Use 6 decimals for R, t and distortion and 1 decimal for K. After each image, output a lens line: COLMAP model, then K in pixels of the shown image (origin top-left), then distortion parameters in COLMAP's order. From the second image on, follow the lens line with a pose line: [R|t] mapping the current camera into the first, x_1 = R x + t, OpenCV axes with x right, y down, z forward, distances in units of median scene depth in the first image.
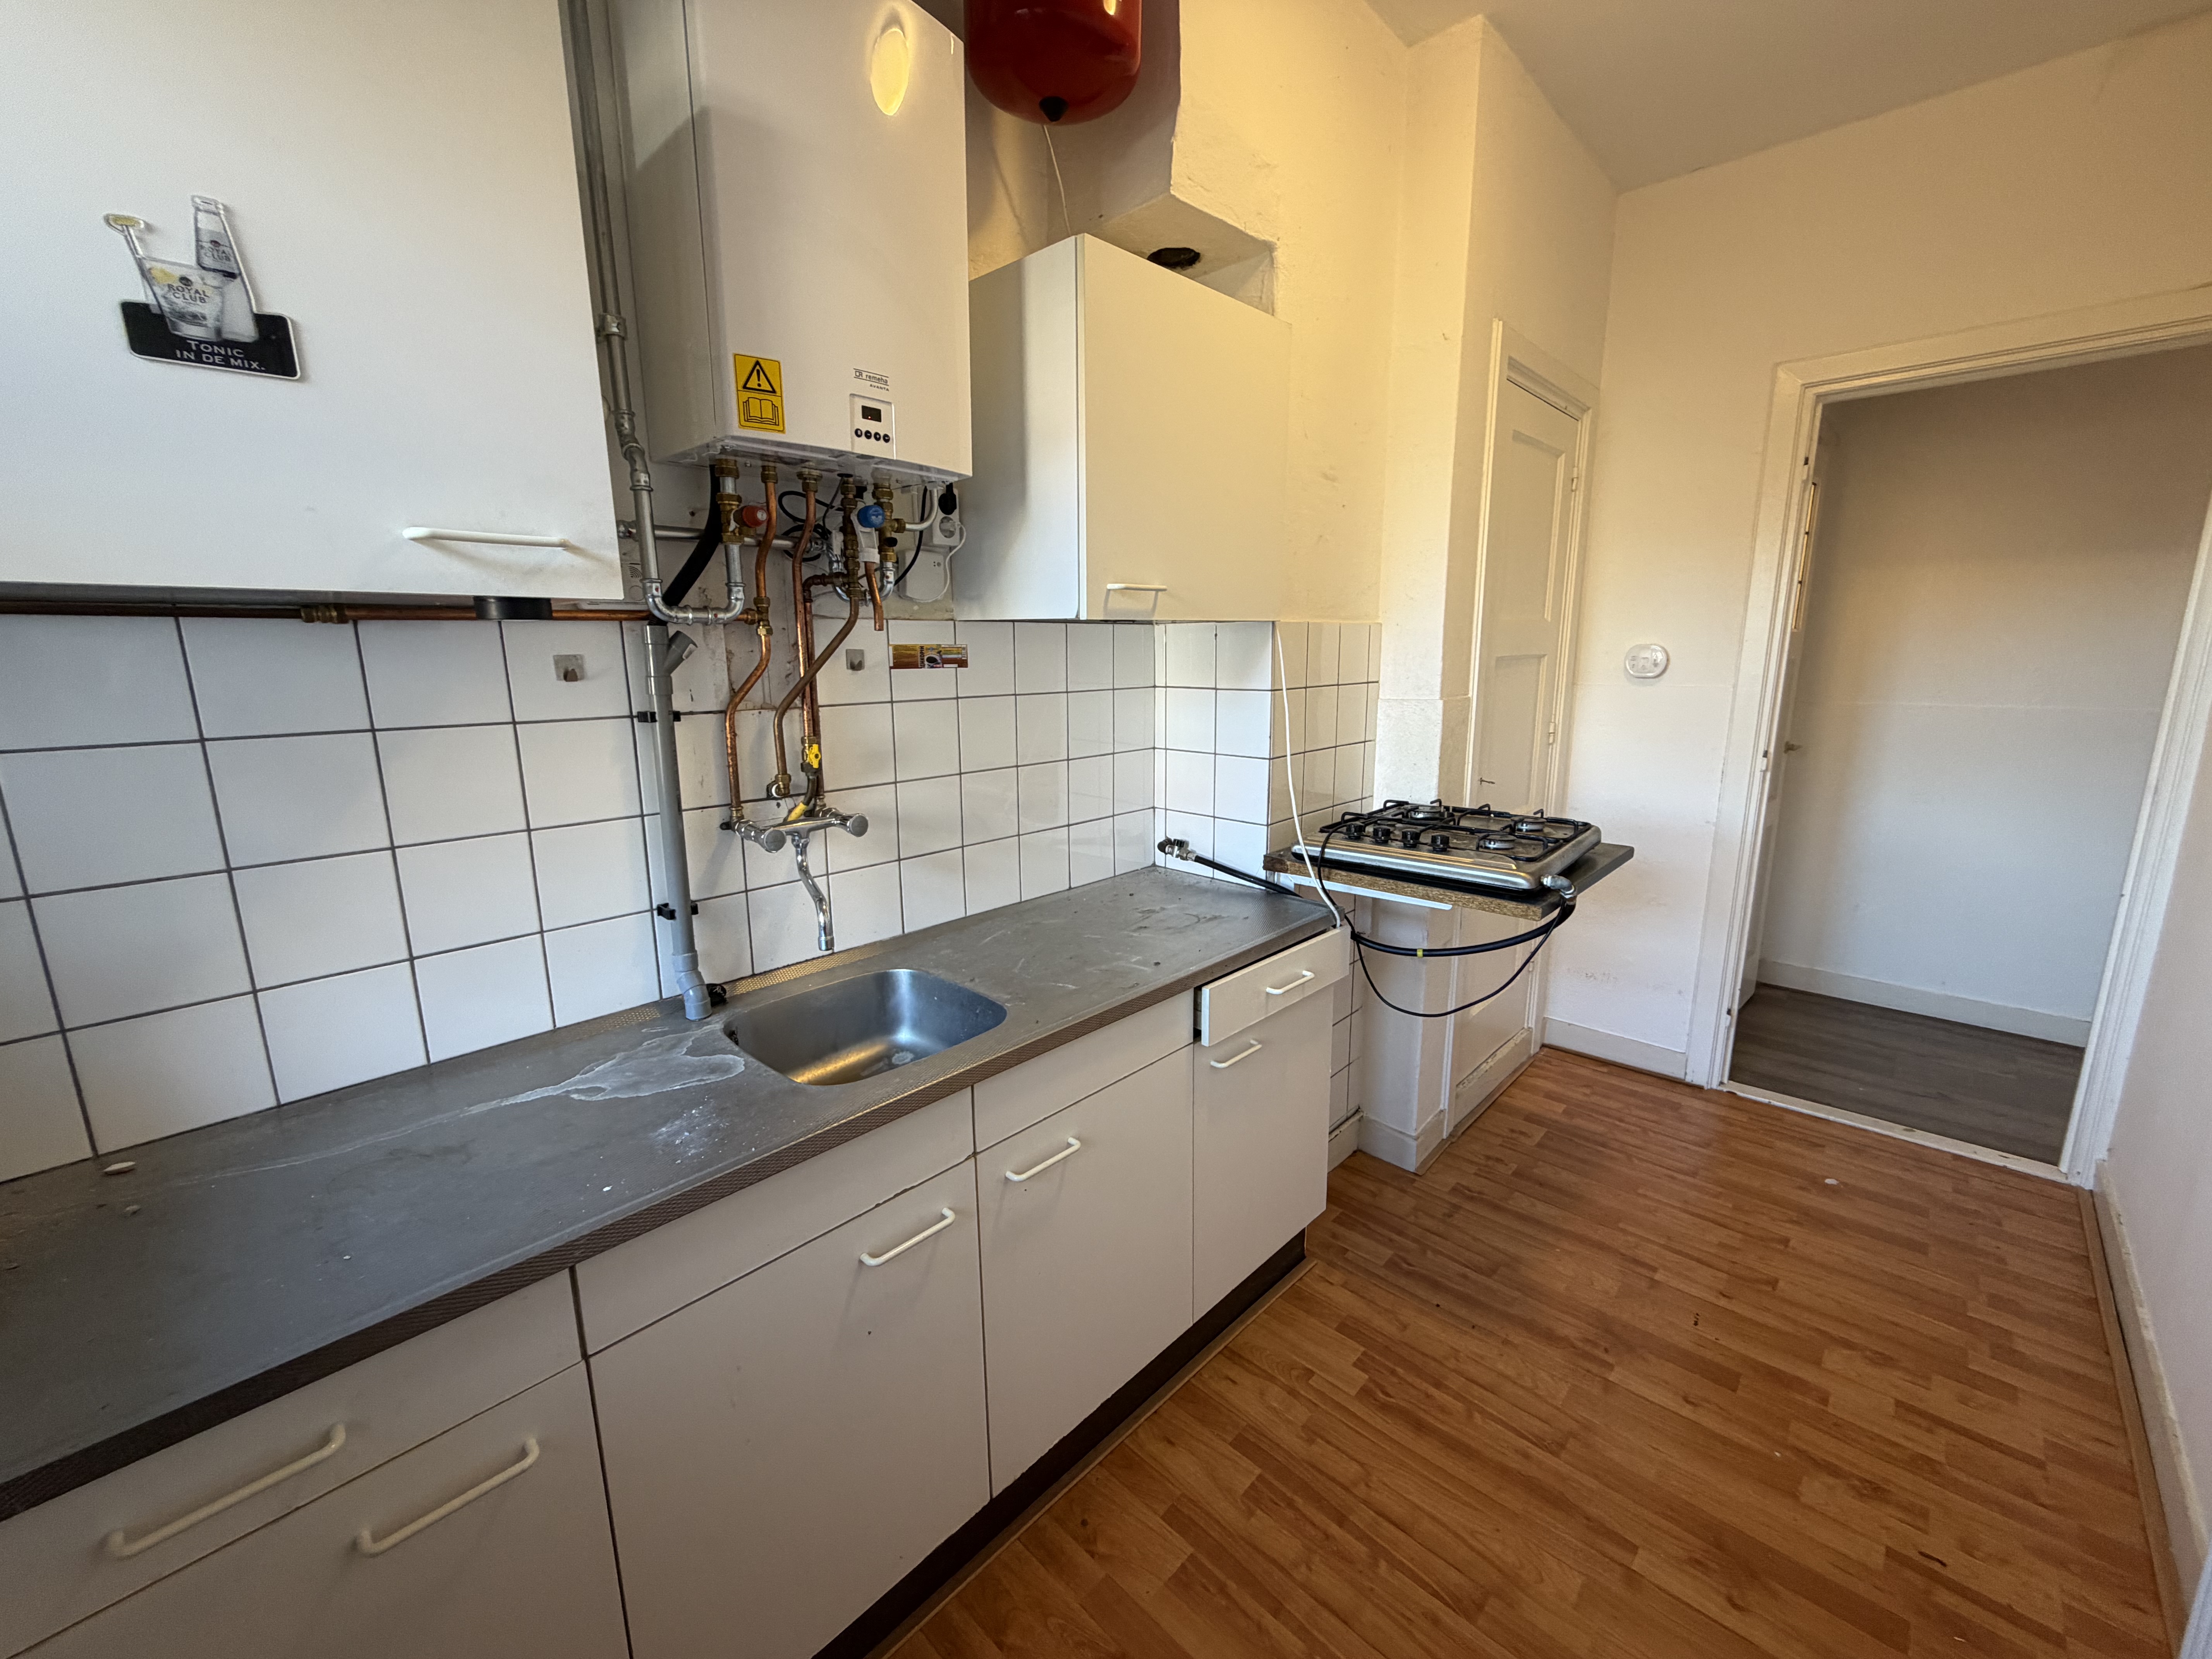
lens RADIAL K [[881.2, 0, 1097.4], [0, 881.2, 822.0], [0, 0, 1]] dist [0.007244, 0.000107]
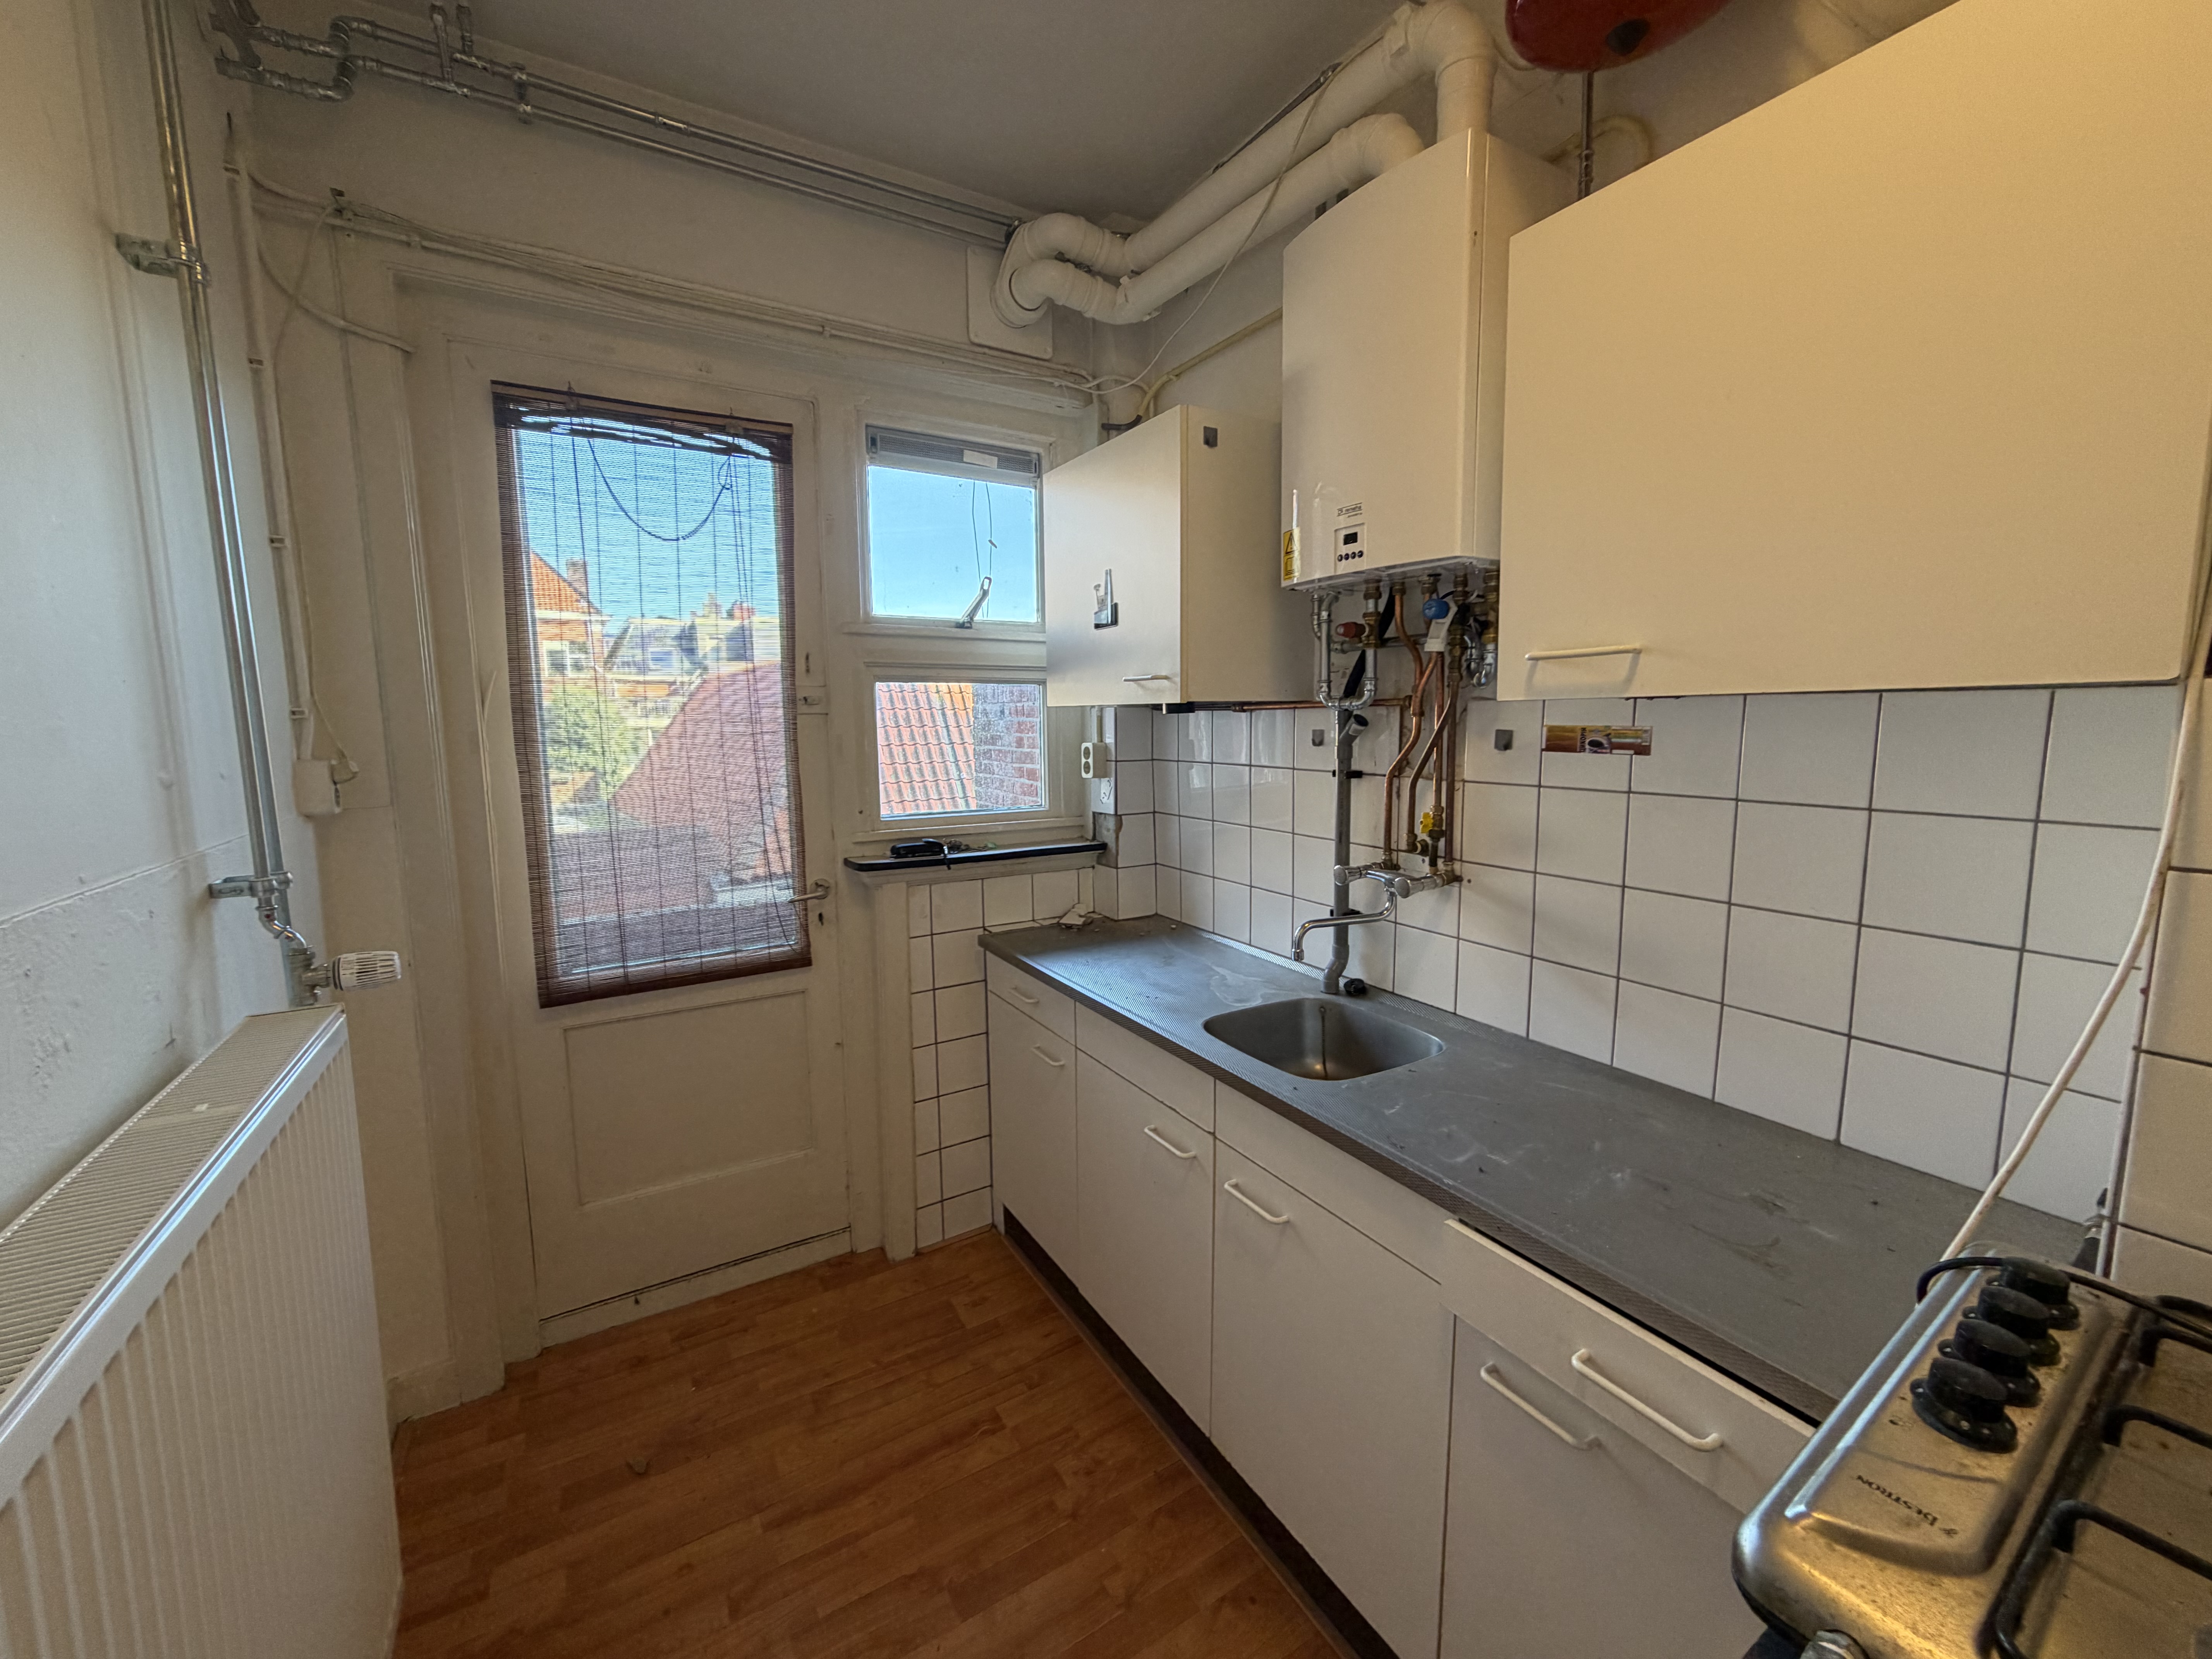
lens RADIAL K [[881.2, 0, 1097.0], [0, 881.2, 824.7], [0, 0, 1]] dist [0.007244, 0.000107]
pose [[-0.258918, 0.130317, -0.957068, 0.852027], [-0.179043, 0.967210, 0.180135, -0.197301], [0.949160, 0.217996, -0.227096, 0.847178]]
